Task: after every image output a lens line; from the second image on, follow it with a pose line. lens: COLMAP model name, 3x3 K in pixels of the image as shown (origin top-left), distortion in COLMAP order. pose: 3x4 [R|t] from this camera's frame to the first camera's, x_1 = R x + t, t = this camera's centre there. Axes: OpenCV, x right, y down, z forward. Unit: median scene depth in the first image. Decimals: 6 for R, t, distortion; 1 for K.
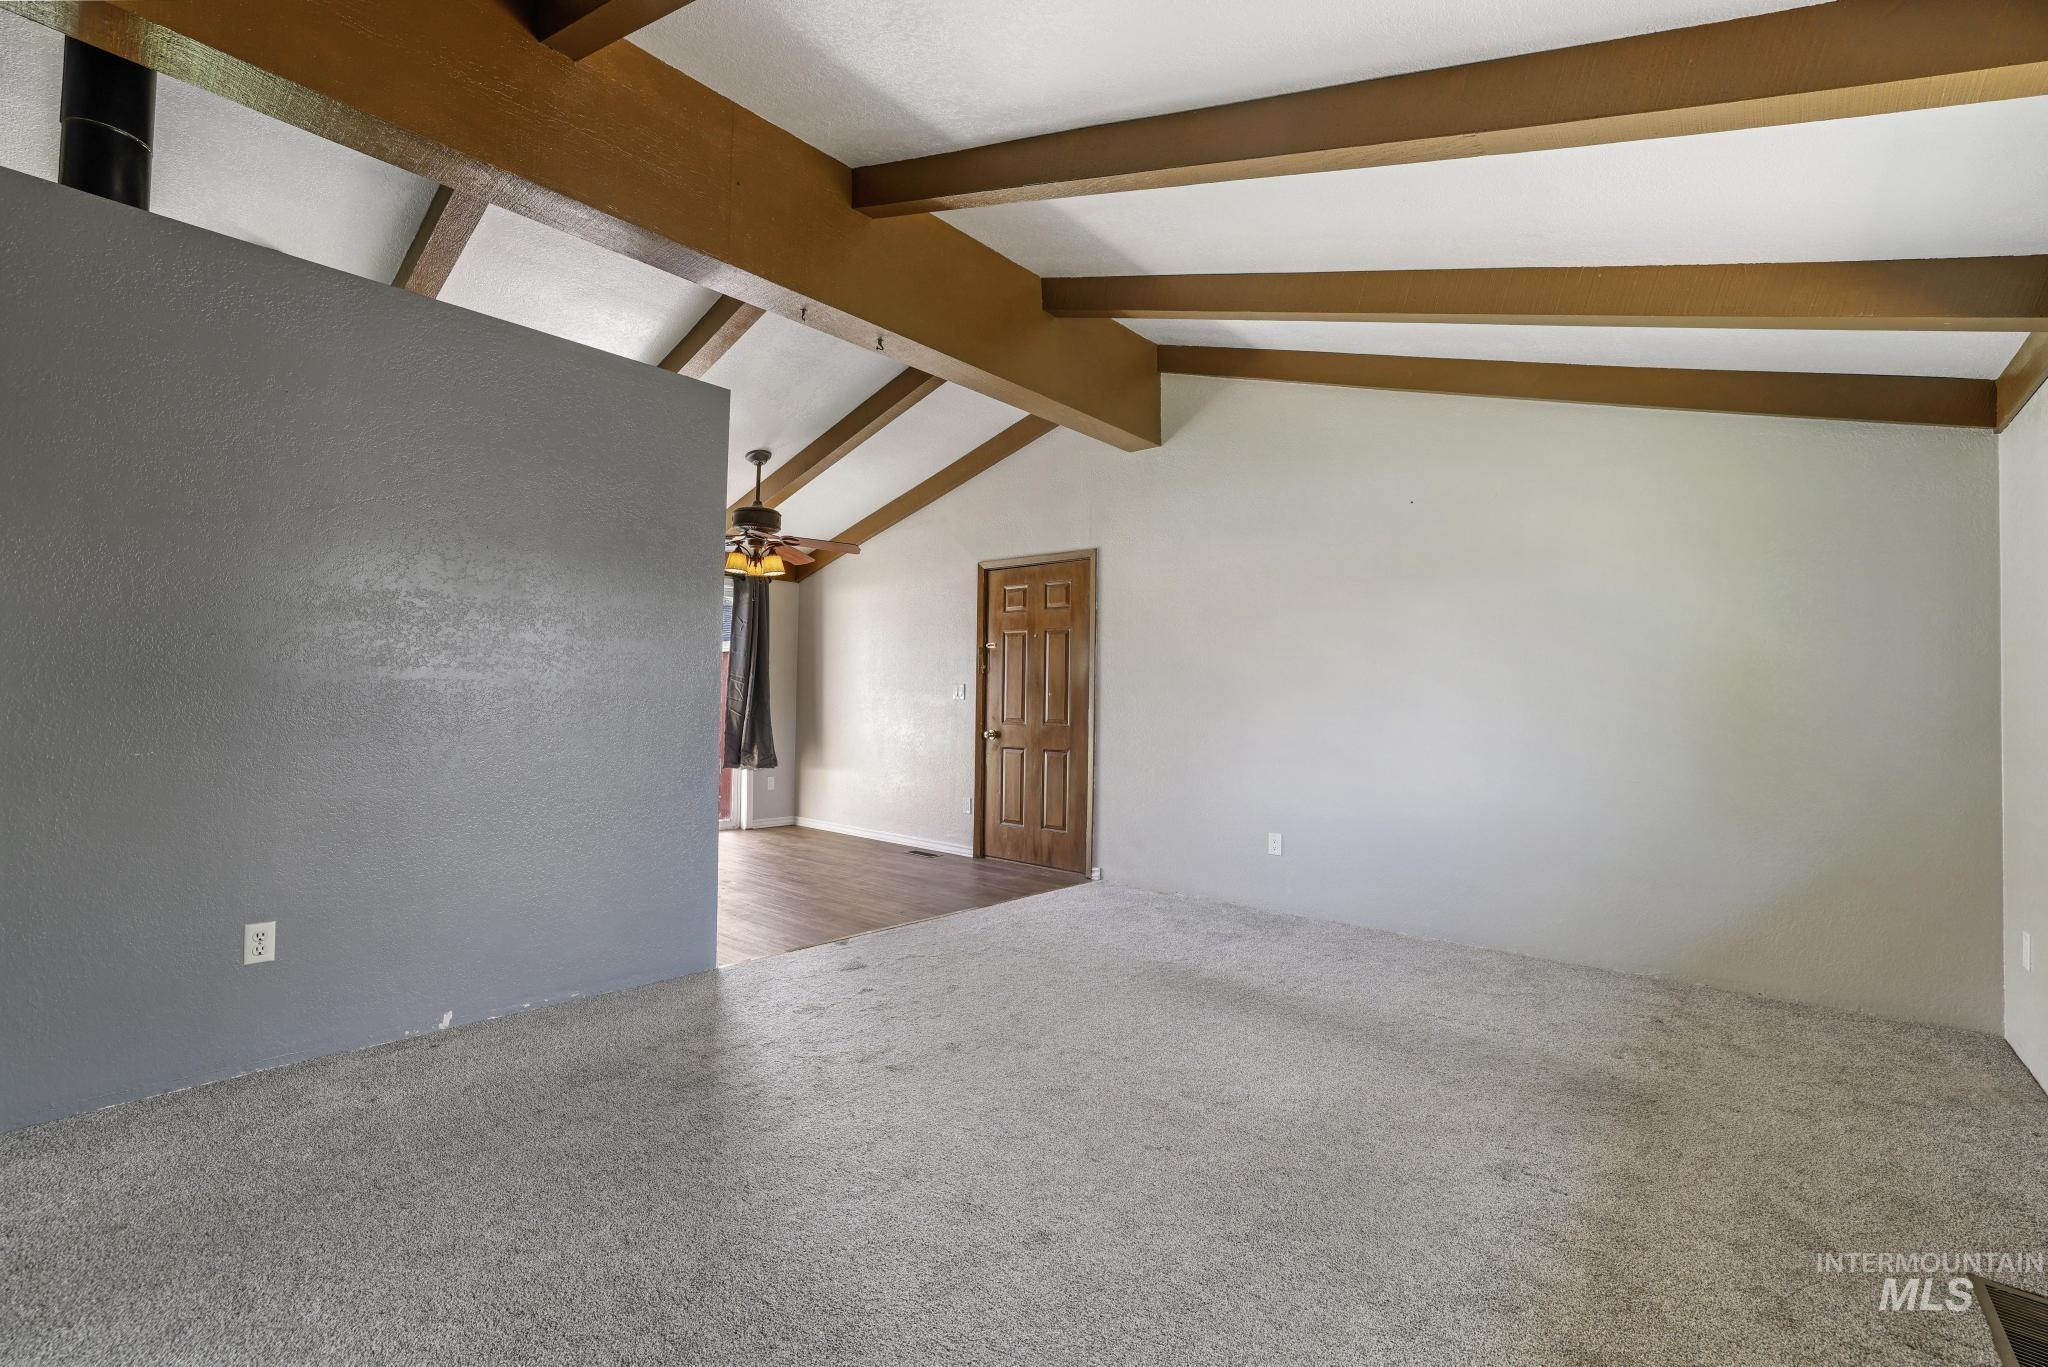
lens RADIAL K [[883.7, 0, 1029.0], [0, 883.7, 683.2], [0, 0, 1]] dist [-0.001010, -0.000533]
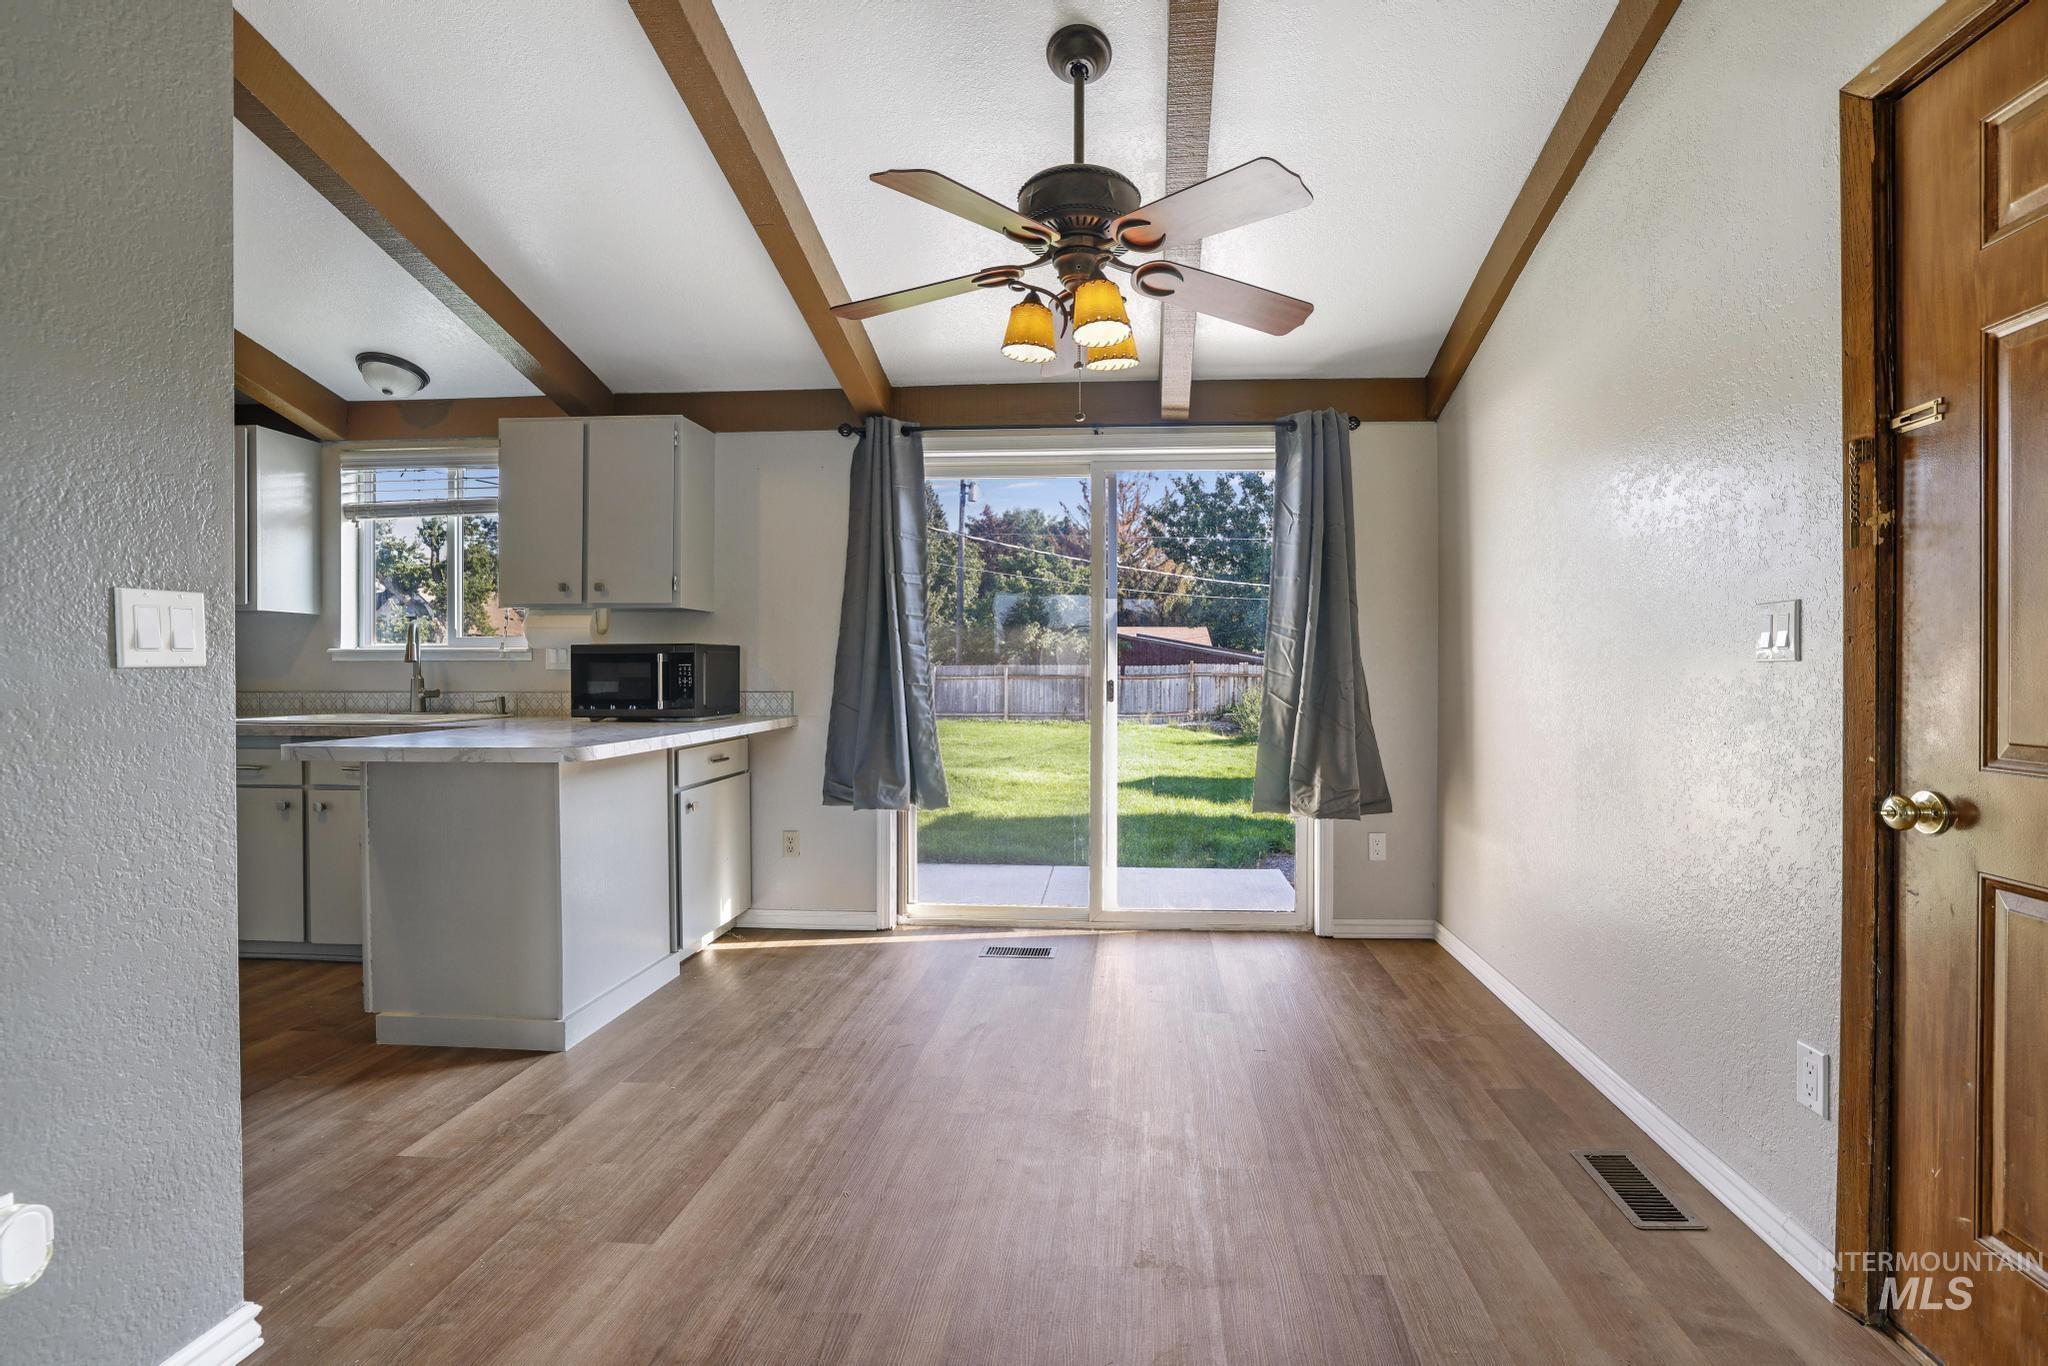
lens RADIAL K [[916.7, 0, 1088.7], [0, 916.7, 673.1], [0, 0, 1]] dist [-0.004579, 0.000054]
pose [[0.593551, -0.014466, -0.804666, 0.017772], [0.027807, 0.999610, 0.002540, 0.015963], [0.804316, -0.023883, 0.593722, 0.690610]]
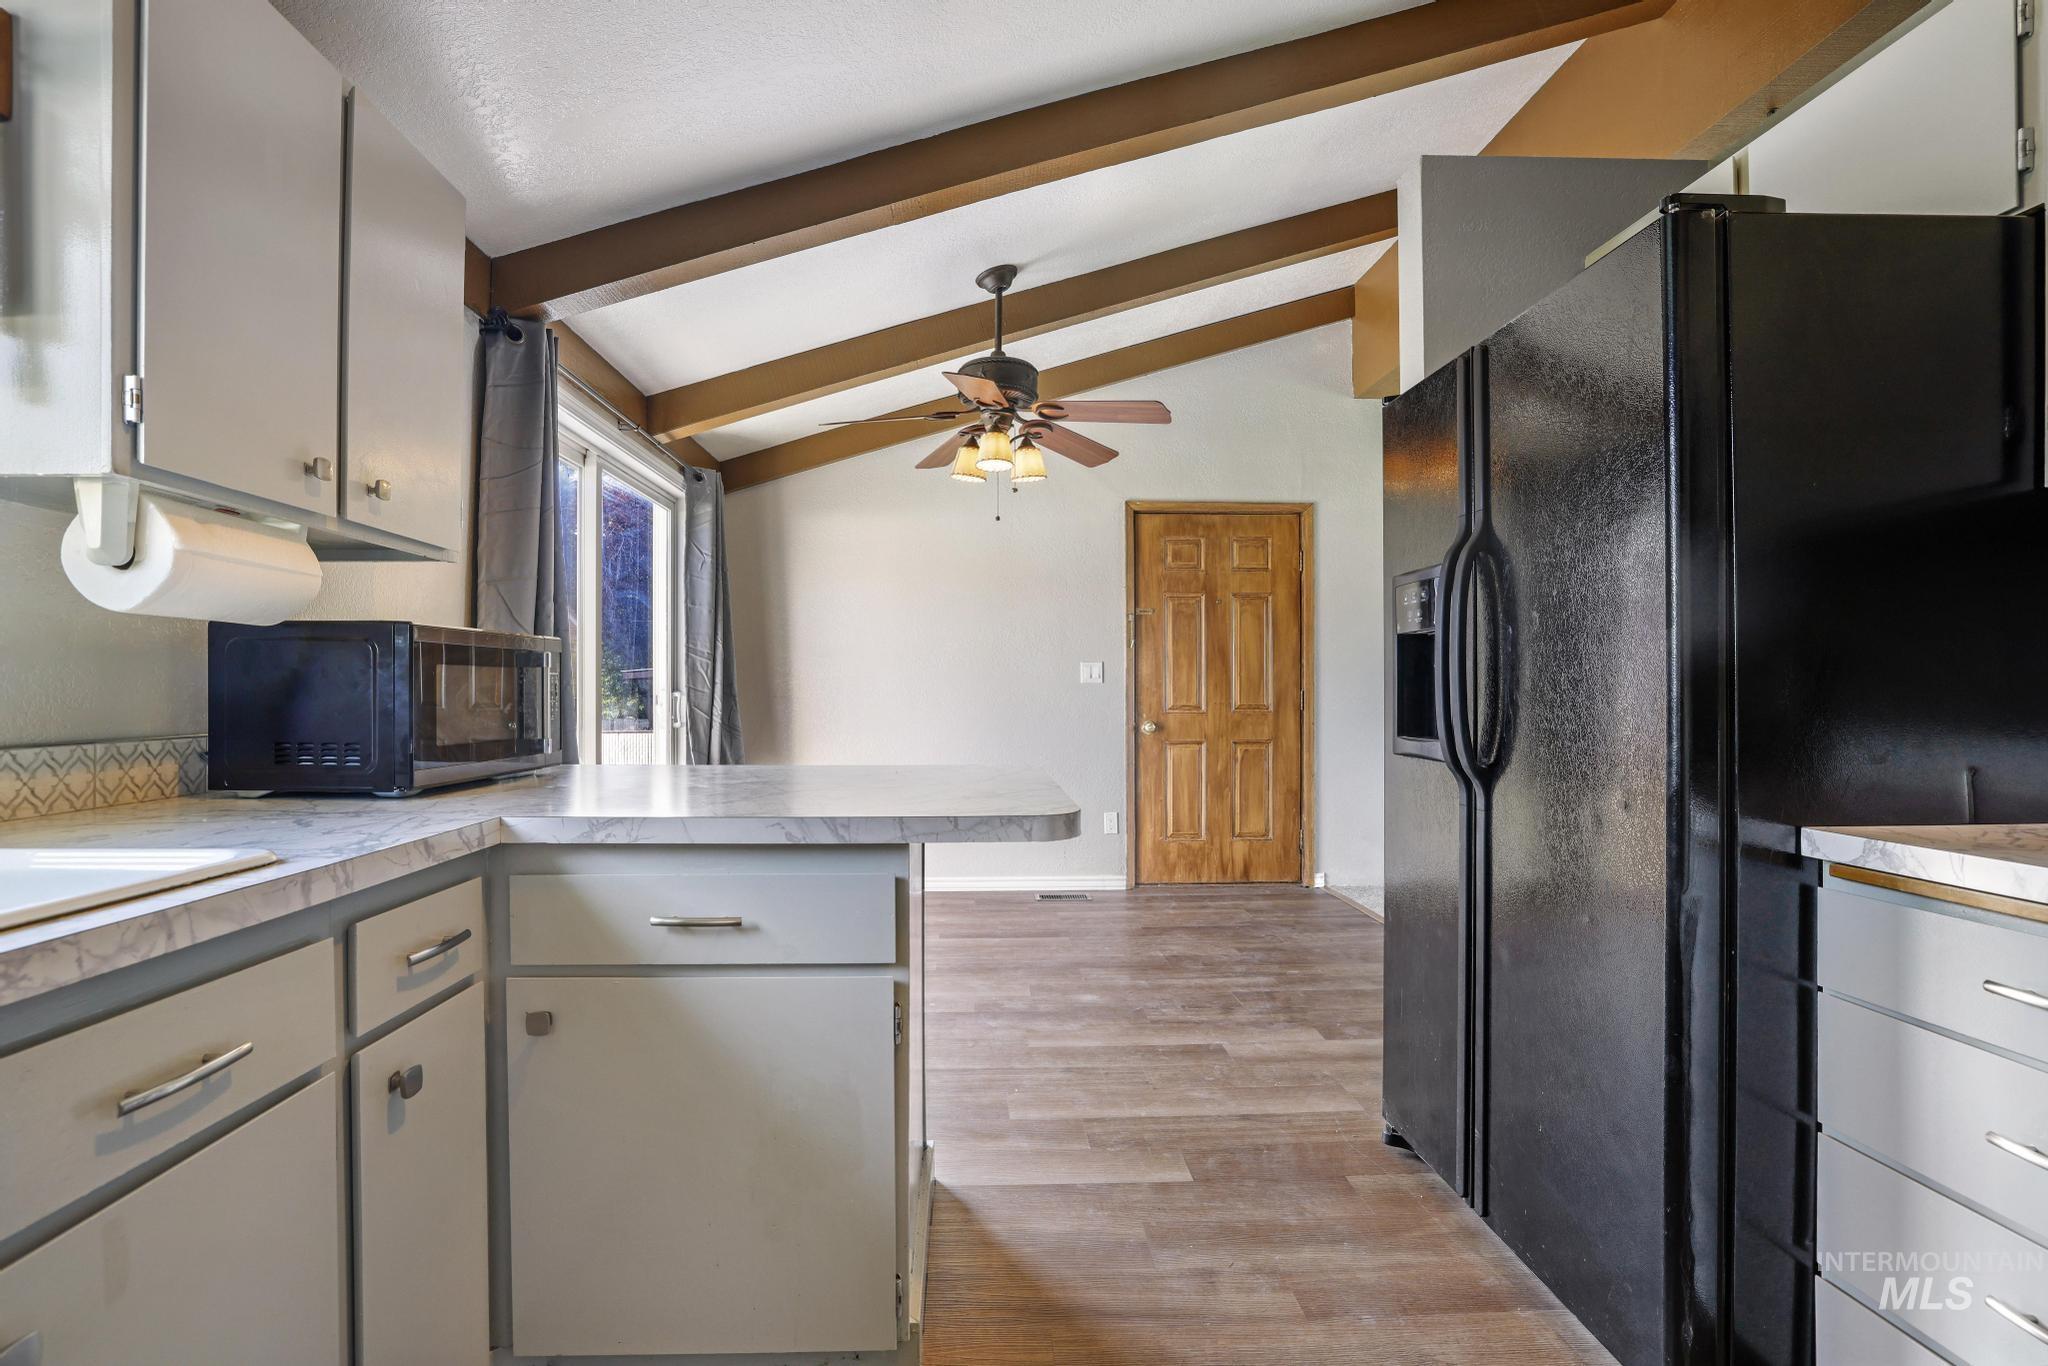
lens RADIAL K [[883.7, 0, 1017.7], [0, 883.7, 686.2], [0, 0, 1]] dist [-0.001010, -0.000533]
pose [[0.741441, -0.018426, 0.670765, -0.635099], [0.001922, 0.999677, 0.025337, 0.002478], [-0.671016, -0.017497, 0.741237, 0.499060]]
